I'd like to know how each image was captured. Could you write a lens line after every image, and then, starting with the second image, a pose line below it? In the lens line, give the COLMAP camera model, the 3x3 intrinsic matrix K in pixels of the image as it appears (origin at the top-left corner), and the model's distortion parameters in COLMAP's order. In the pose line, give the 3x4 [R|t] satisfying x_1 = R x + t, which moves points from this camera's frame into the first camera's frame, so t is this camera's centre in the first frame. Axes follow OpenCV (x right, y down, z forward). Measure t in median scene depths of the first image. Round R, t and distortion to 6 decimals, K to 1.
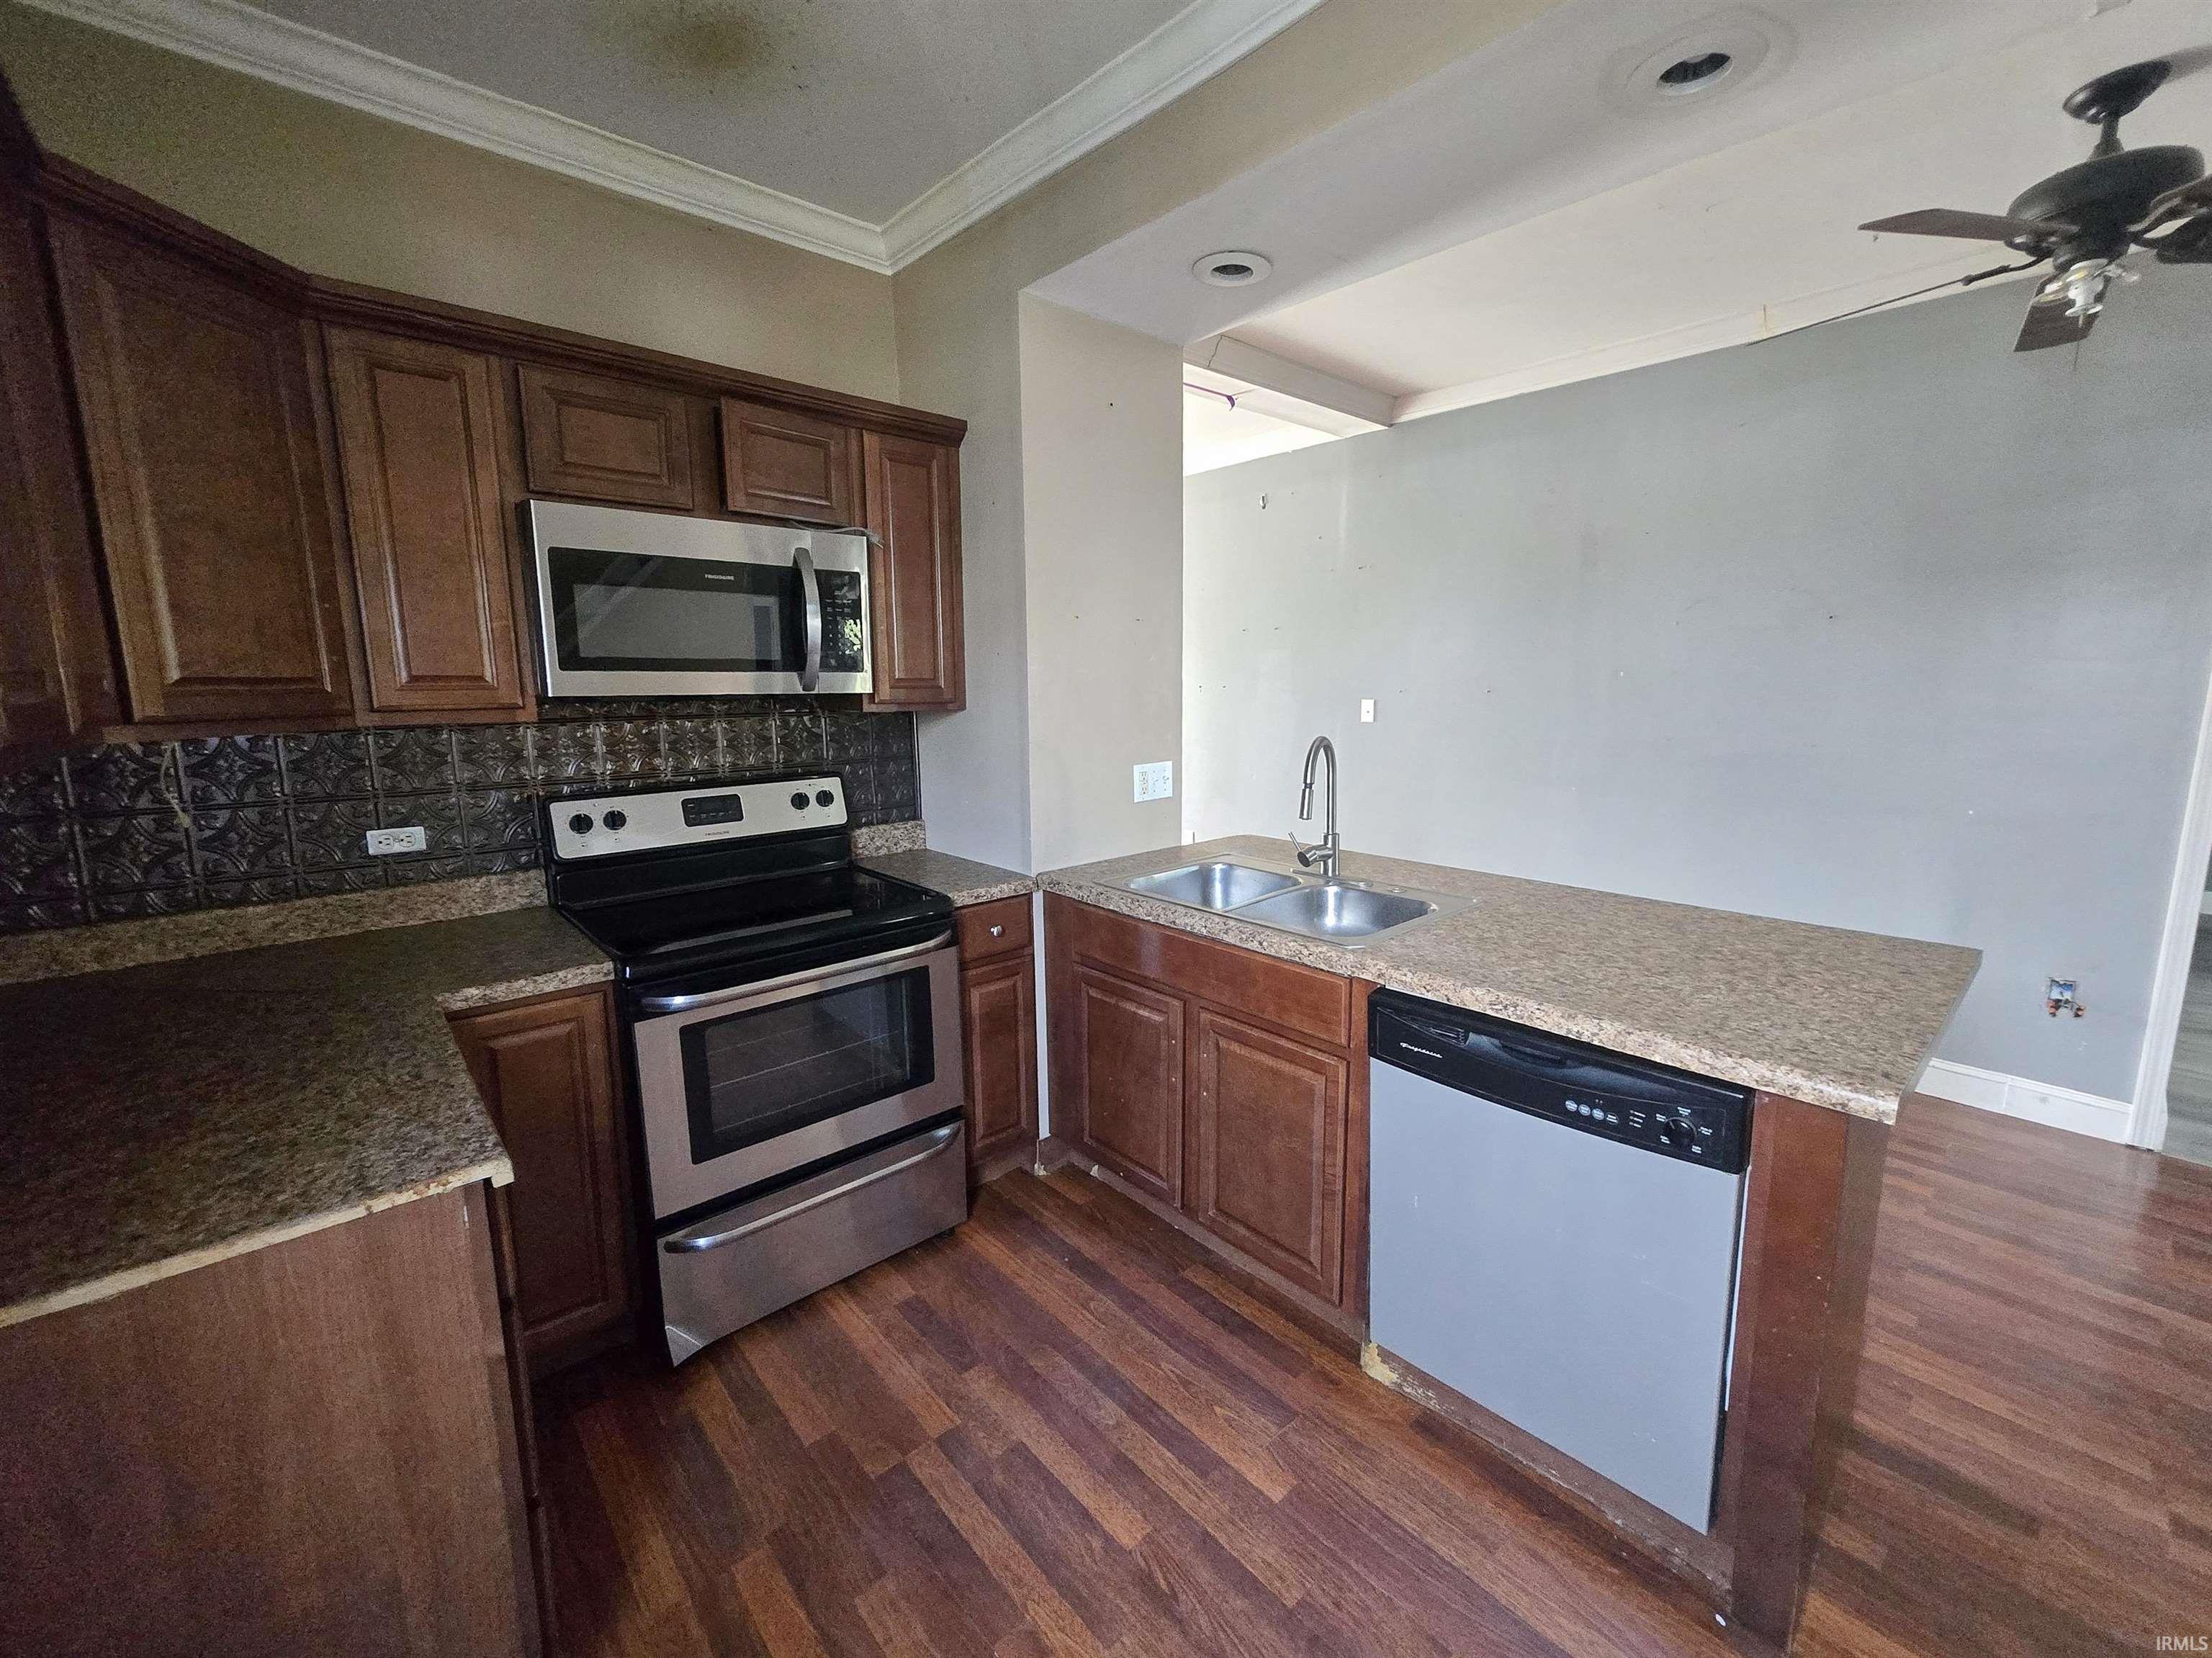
lens RADIAL K [[901.6, 0, 1113.9], [0, 901.6, 817.3], [0, 0, 1]] dist [-0.003373, 0.000040]
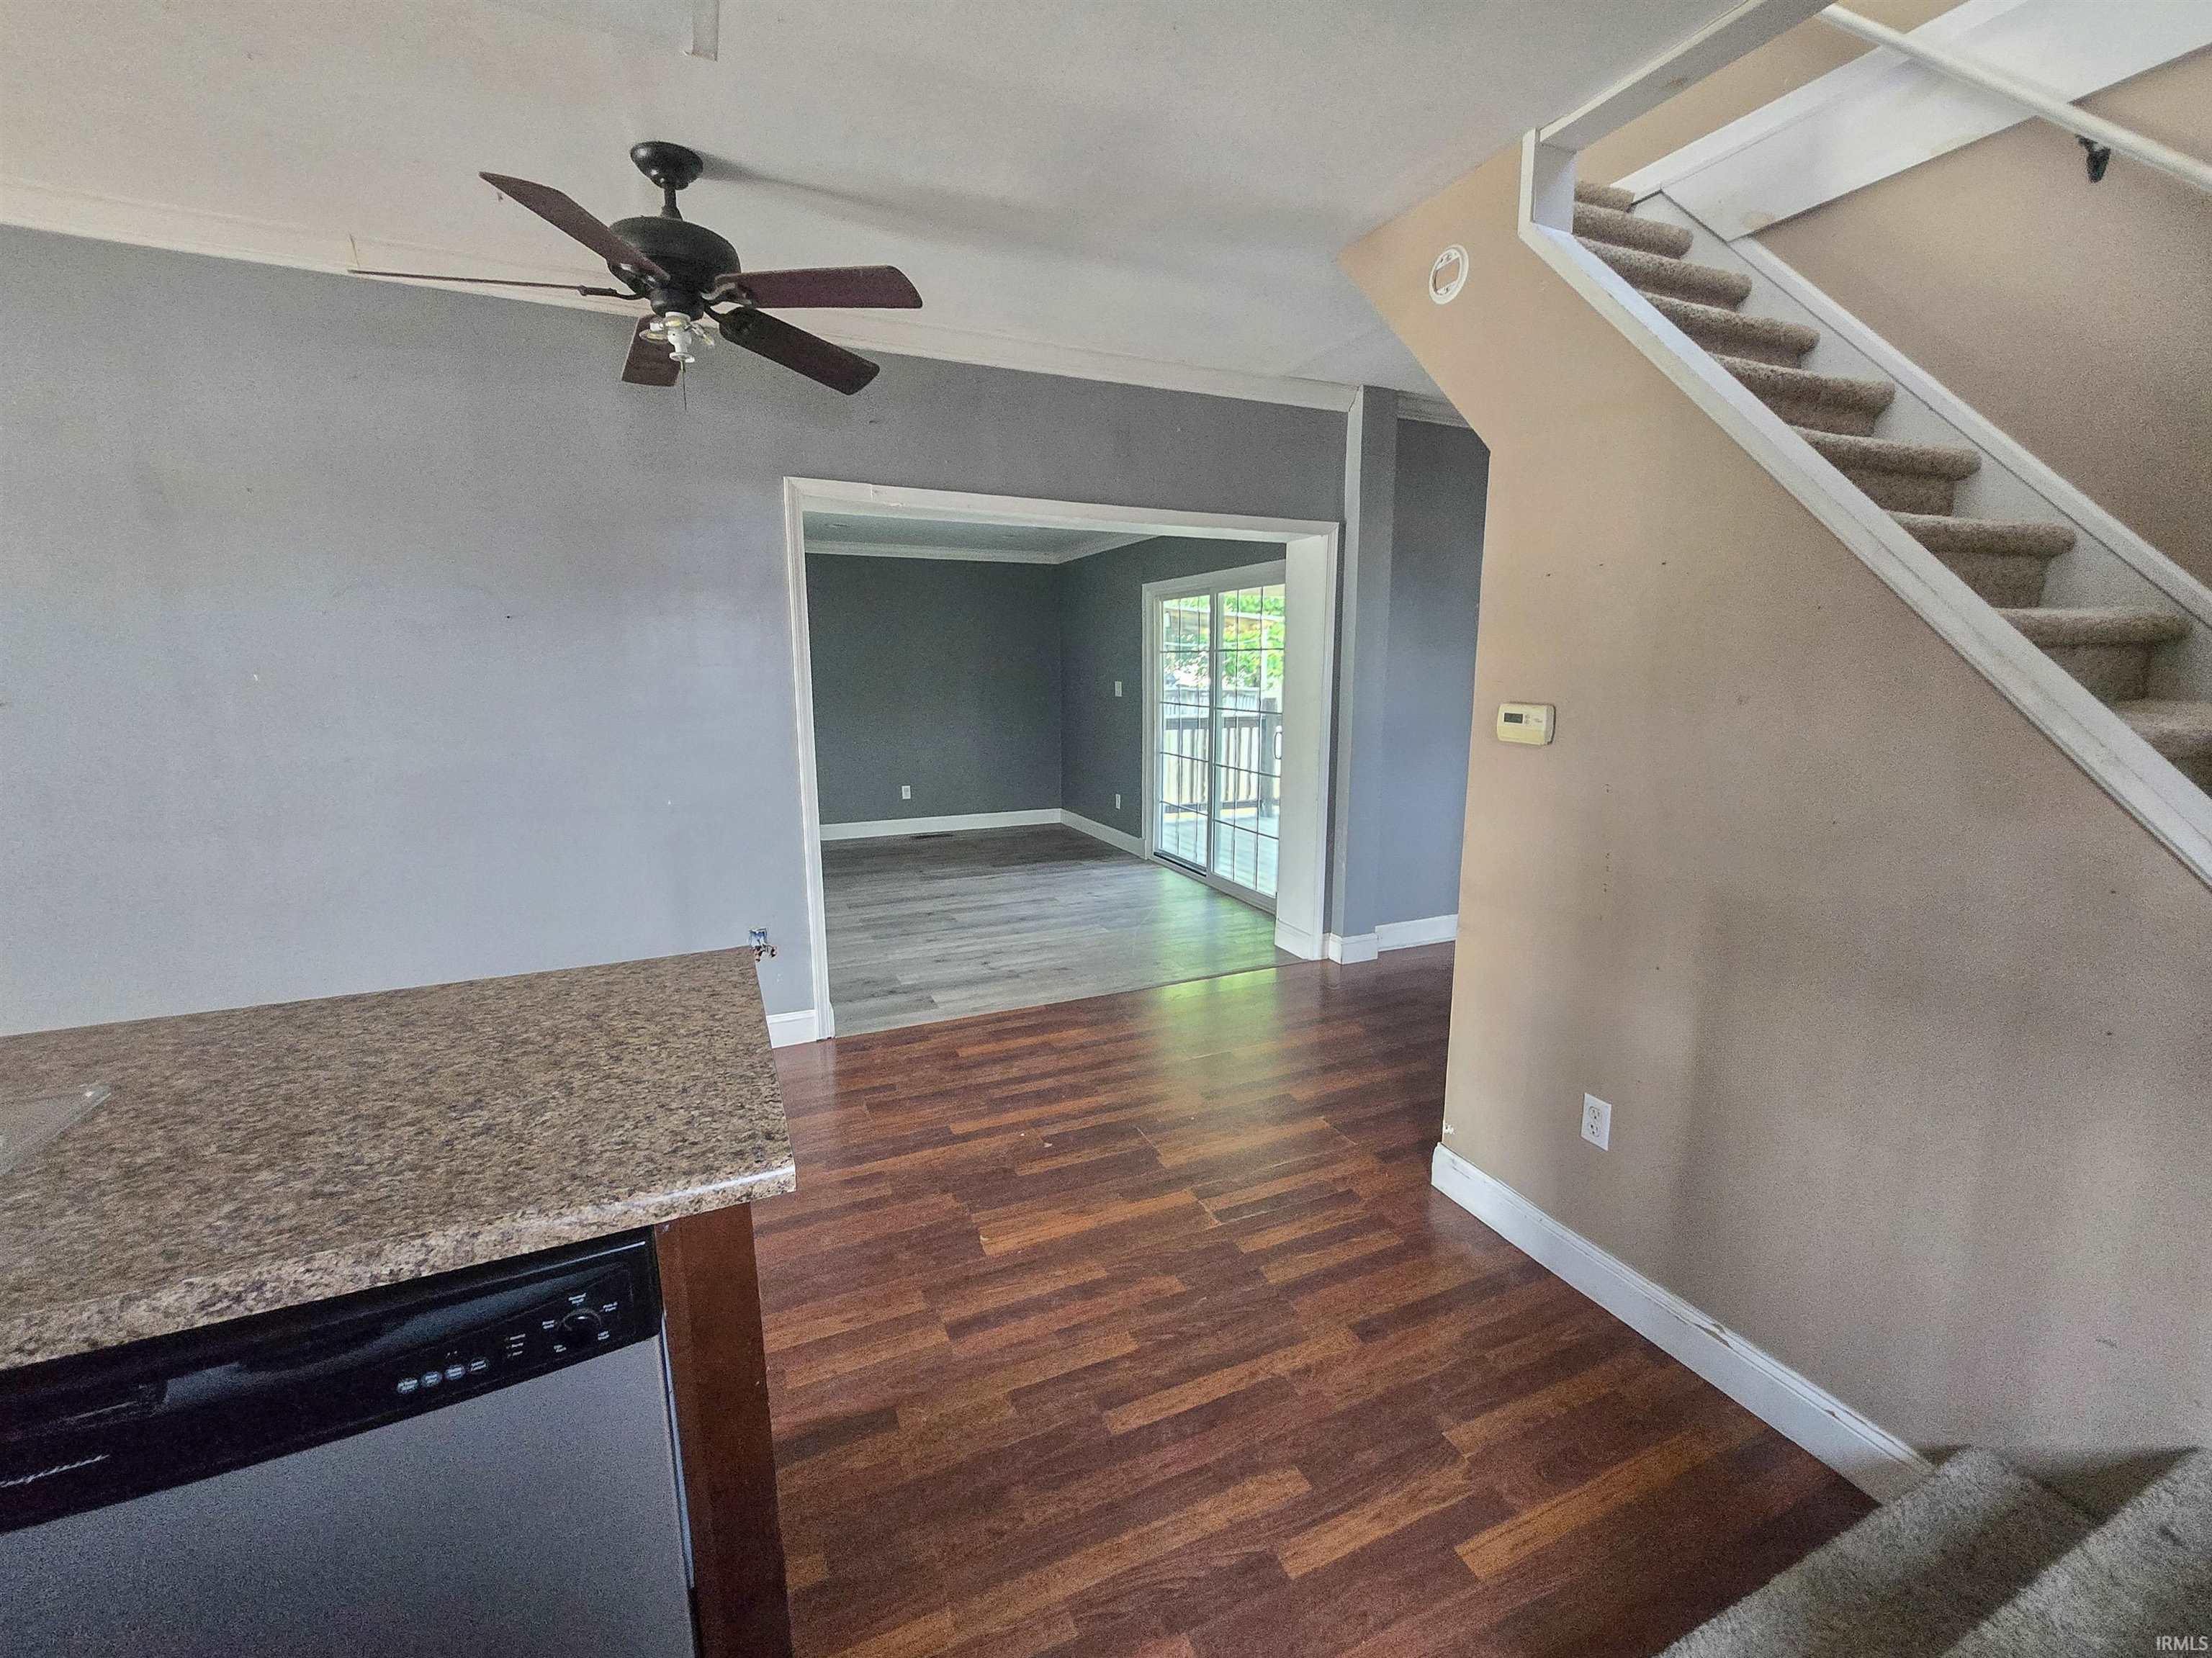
lens RADIAL K [[901.6, 0, 1103.4], [0, 901.6, 816.4], [0, 0, 1]] dist [-0.003373, 0.000040]
pose [[0.286787, -0.154949, 0.945380, 0.102300], [0.142872, 0.982715, 0.117727, -0.075549], [-0.947281, 0.101306, 0.303967, 0.278558]]
